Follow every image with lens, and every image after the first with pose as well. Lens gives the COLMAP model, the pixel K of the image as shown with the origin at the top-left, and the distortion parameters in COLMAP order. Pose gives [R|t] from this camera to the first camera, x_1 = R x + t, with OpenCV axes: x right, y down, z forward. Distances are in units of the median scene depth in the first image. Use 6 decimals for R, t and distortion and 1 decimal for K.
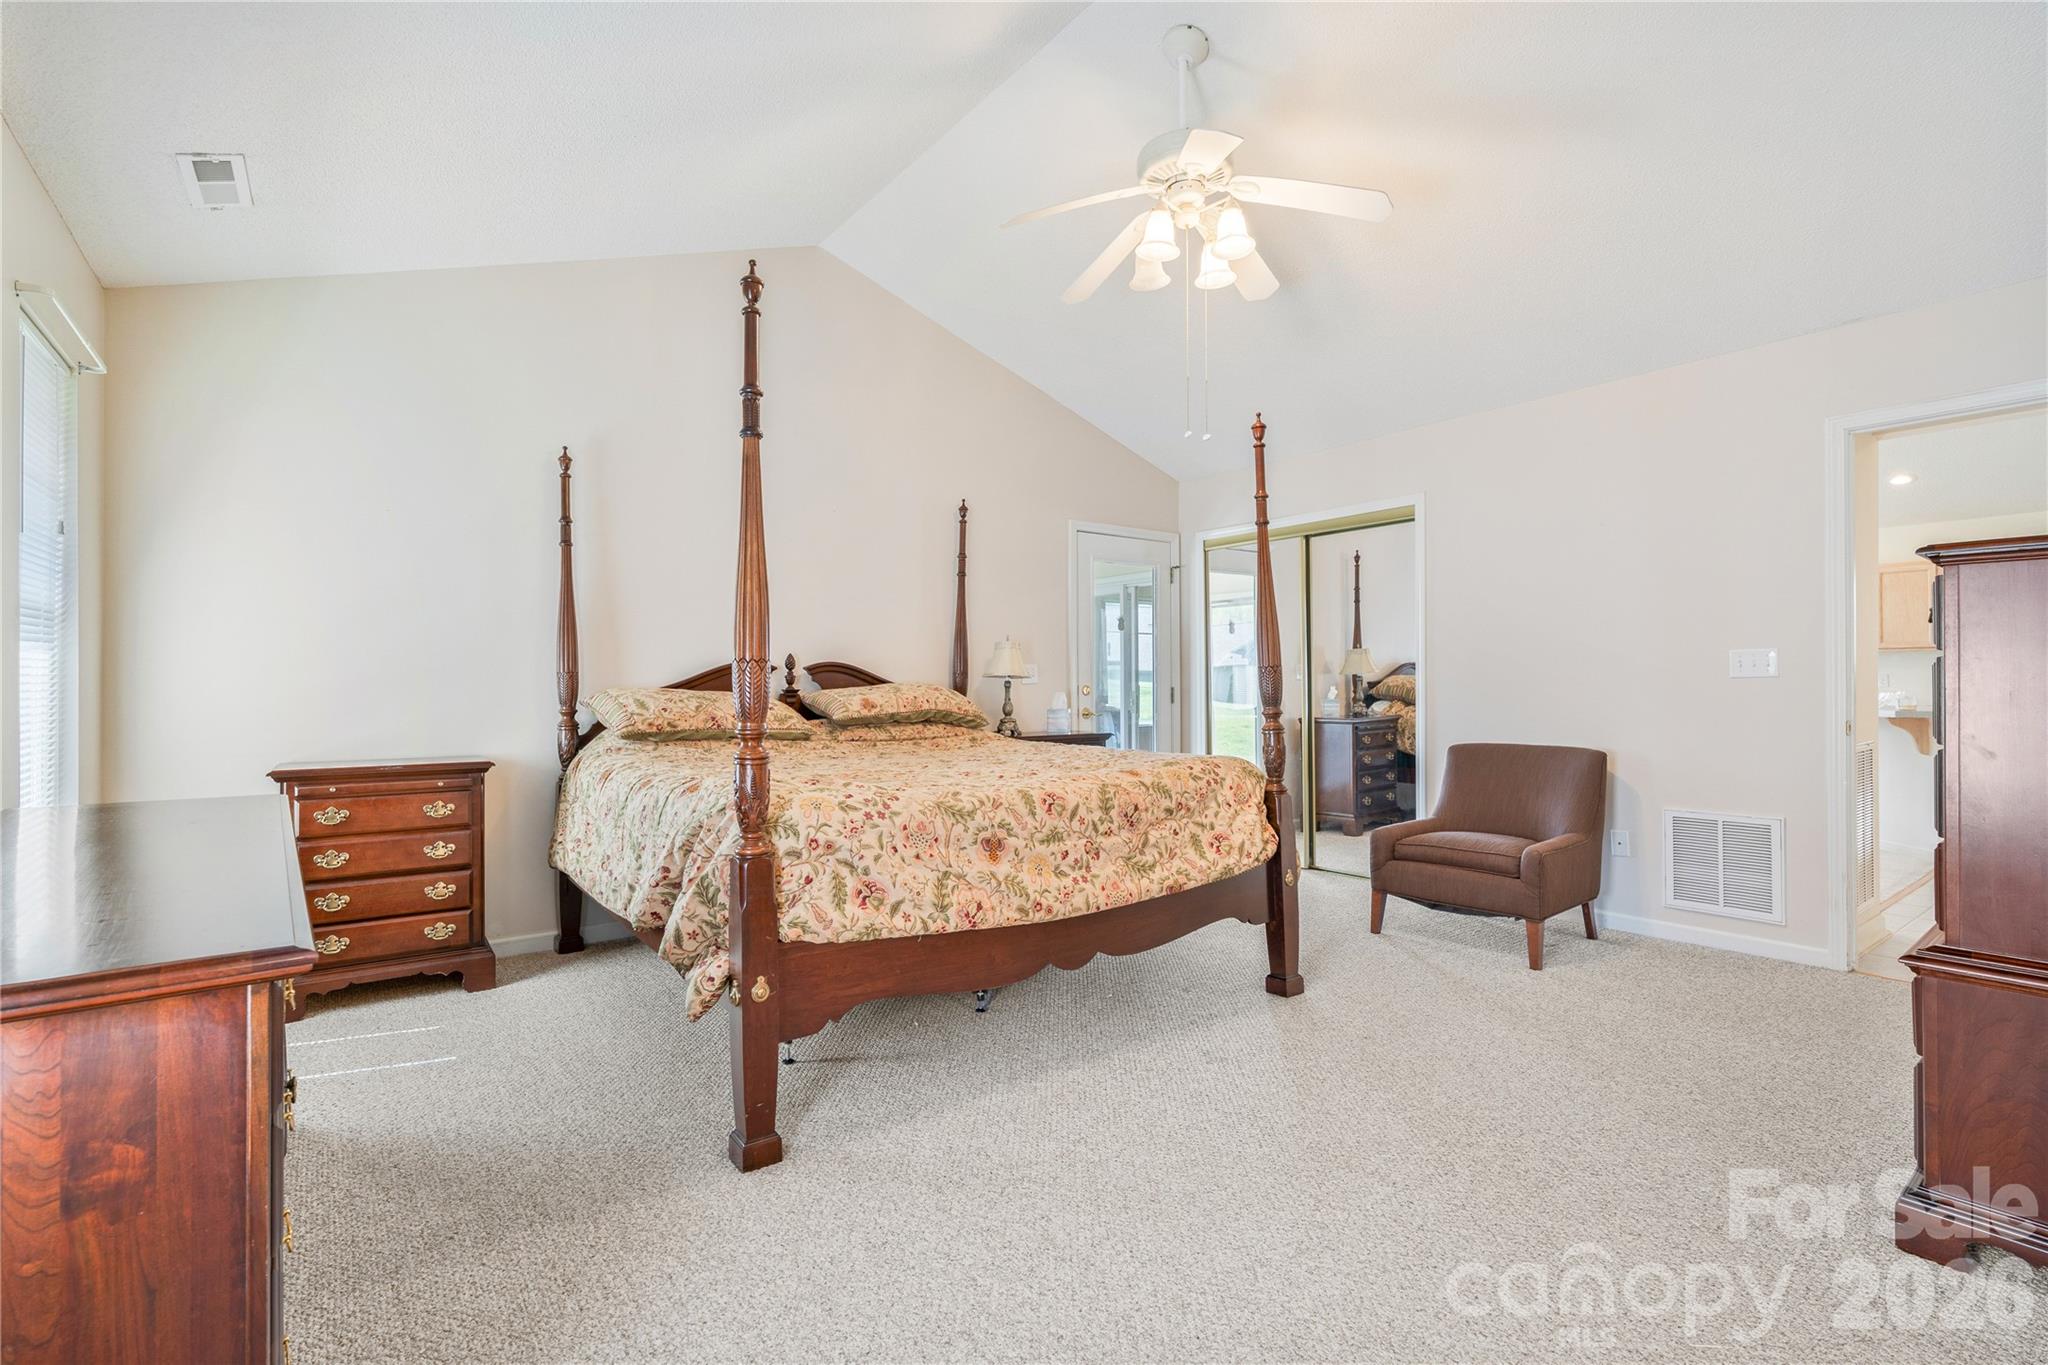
lens RADIAL K [[943.3, 0, 973.9], [0, 943.3, 684.5], [0, 0, 1]] dist [-0.013397, 0.004114]
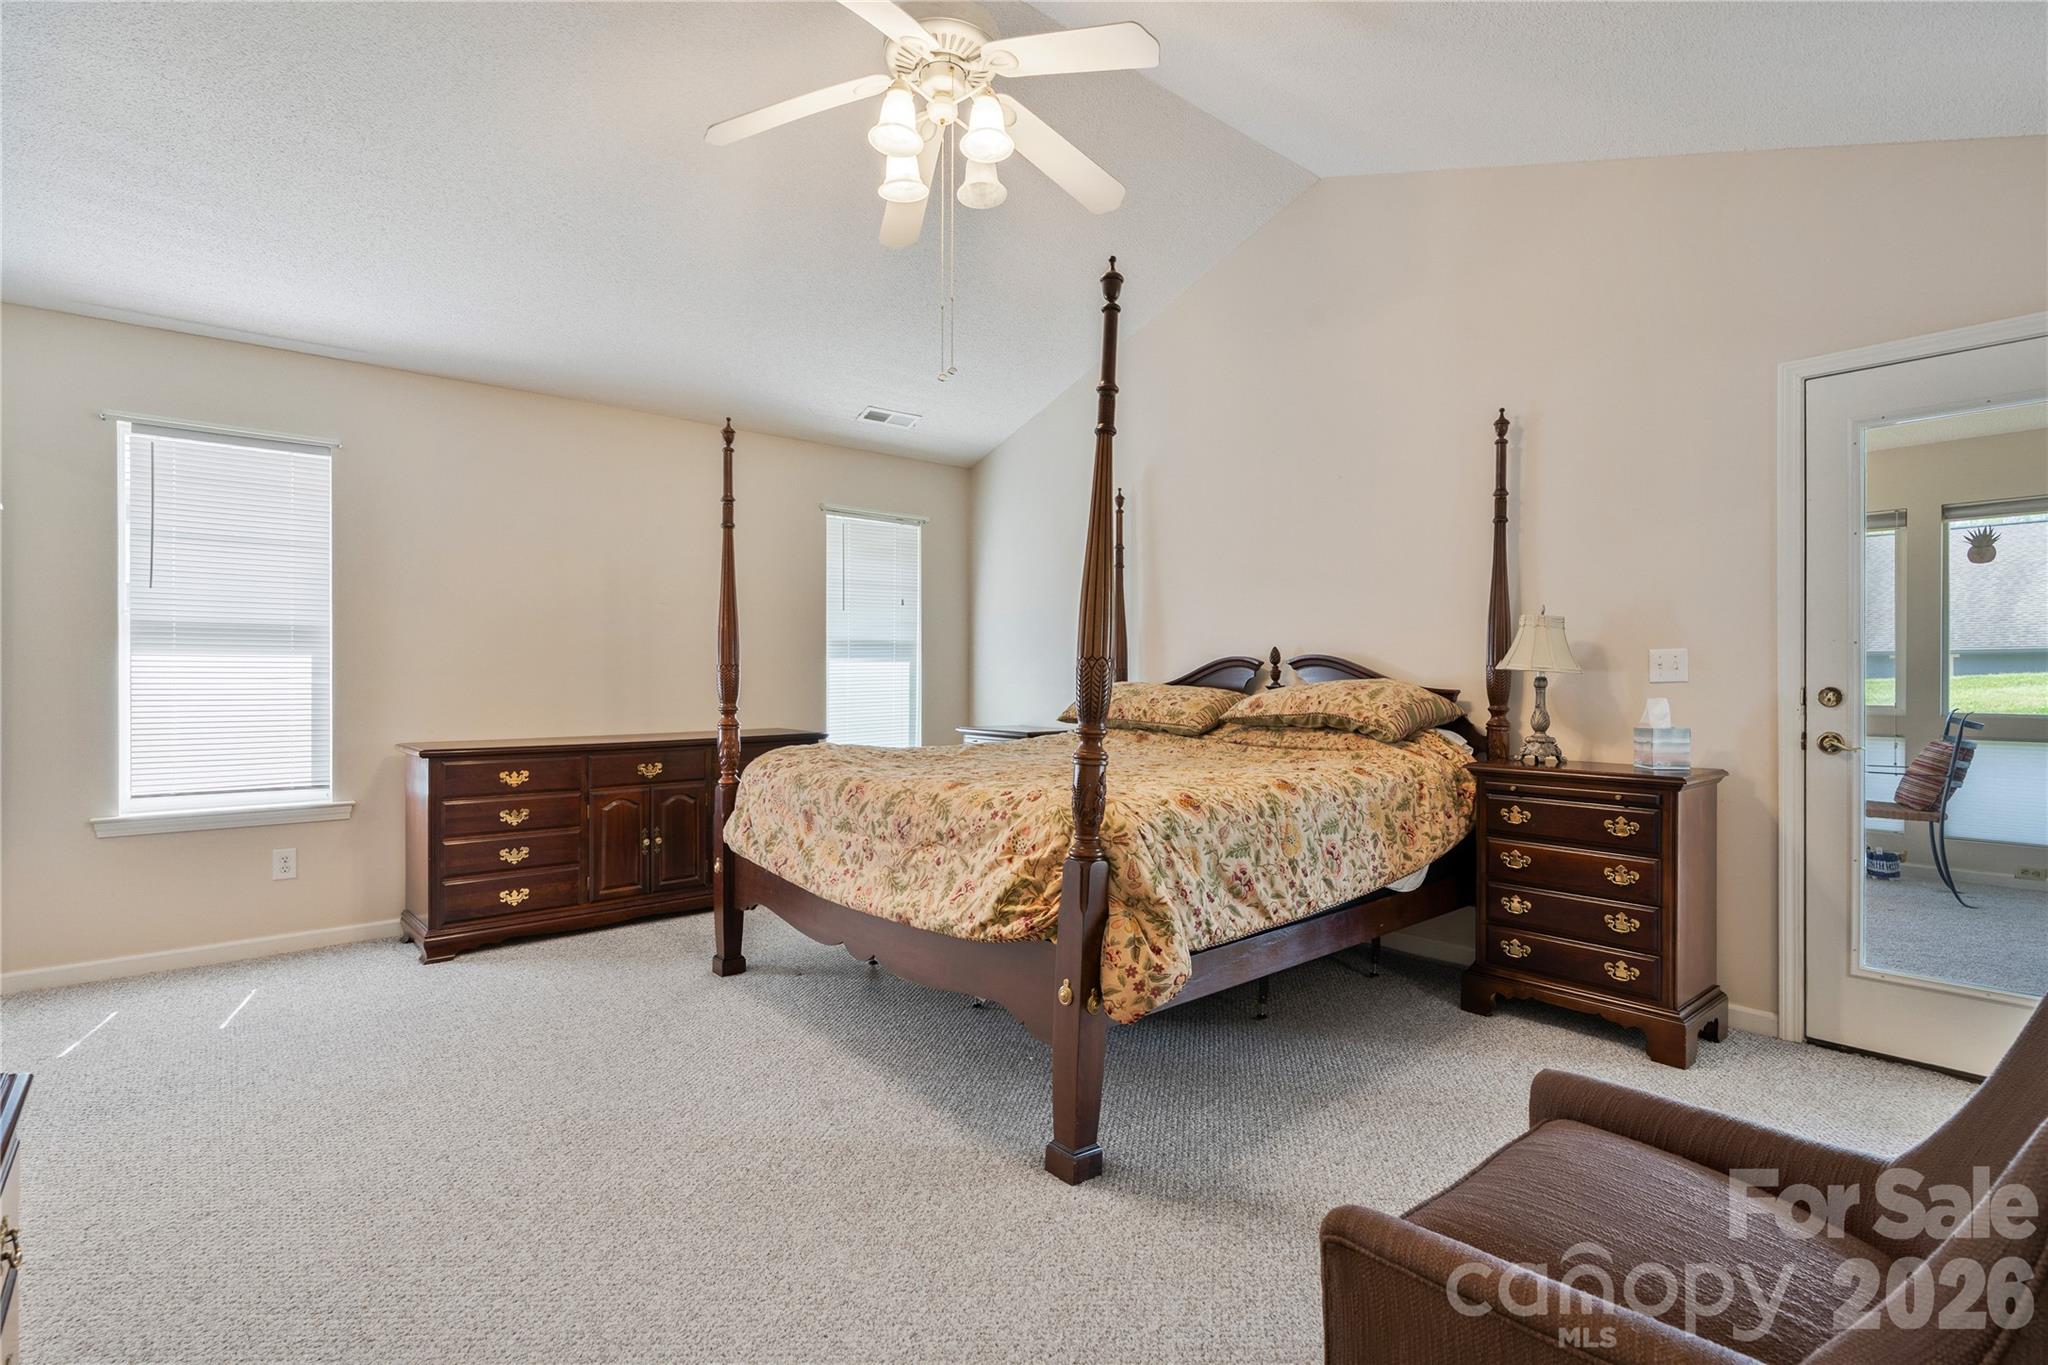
lens RADIAL K [[943.3, 0, 1047.9], [0, 943.3, 677.4], [0, 0, 1]] dist [-0.013397, 0.004114]
pose [[0.104297, 0.005497, -0.994531, 1.094559], [-0.001249, 0.999985, 0.005396, -0.011420], [0.994545, 0.000679, 0.104303, 1.047228]]
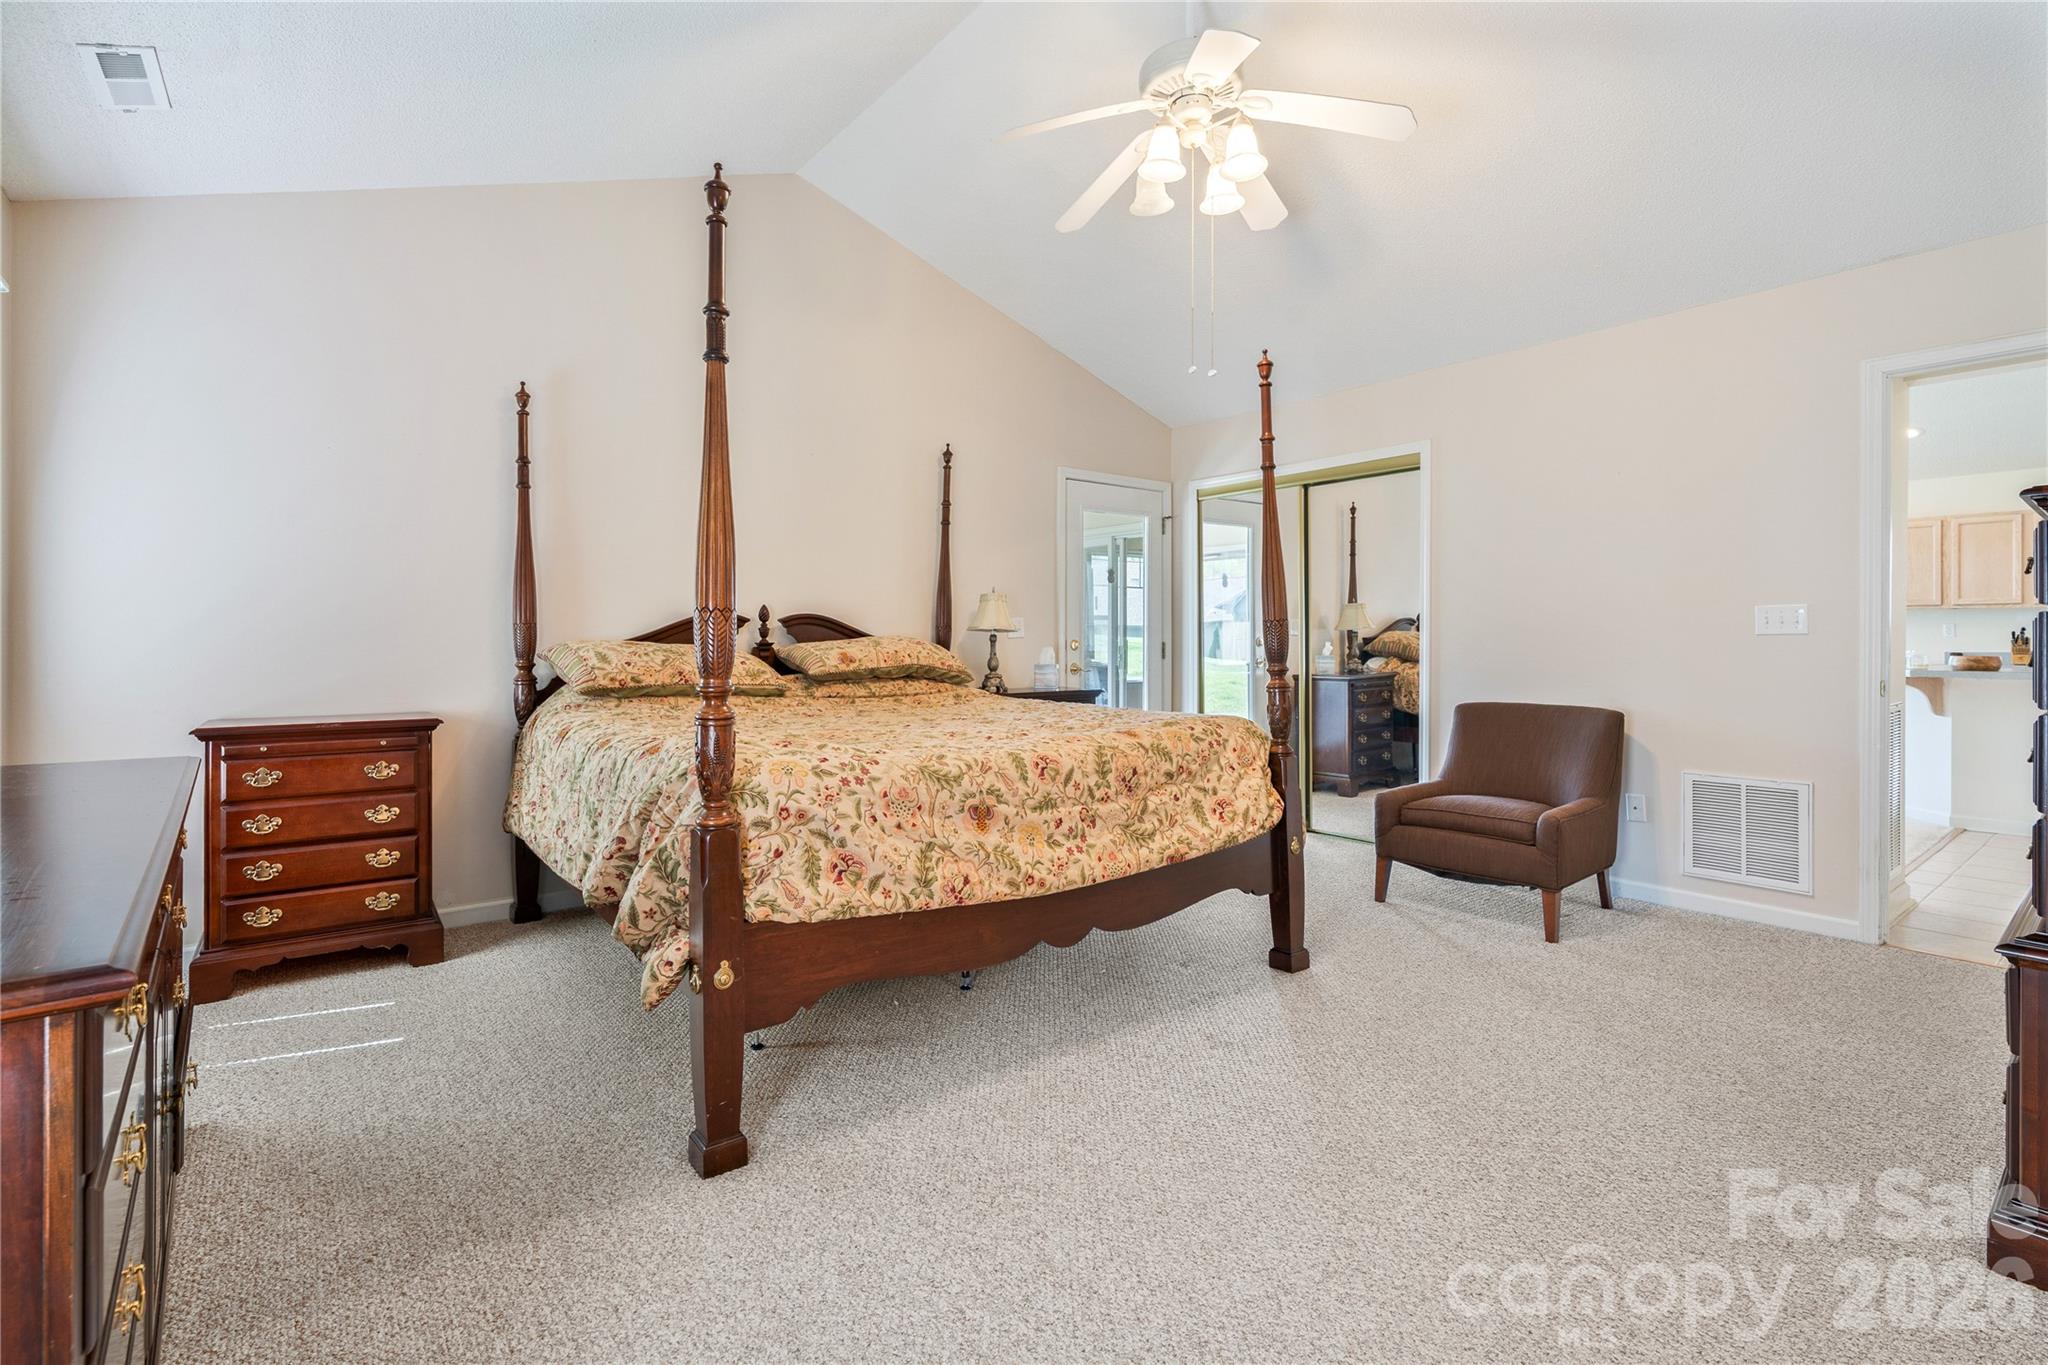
lens RADIAL K [[943.3, 0, 973.1], [0, 943.3, 642.6], [0, 0, 1]] dist [-0.013397, 0.004114]
pose [[0.999784, 0.004667, 0.020229, -0.006369], [-0.004750, 0.999980, 0.004065, 0.000757], [-0.020209, -0.004160, 0.999787, 0.075937]]
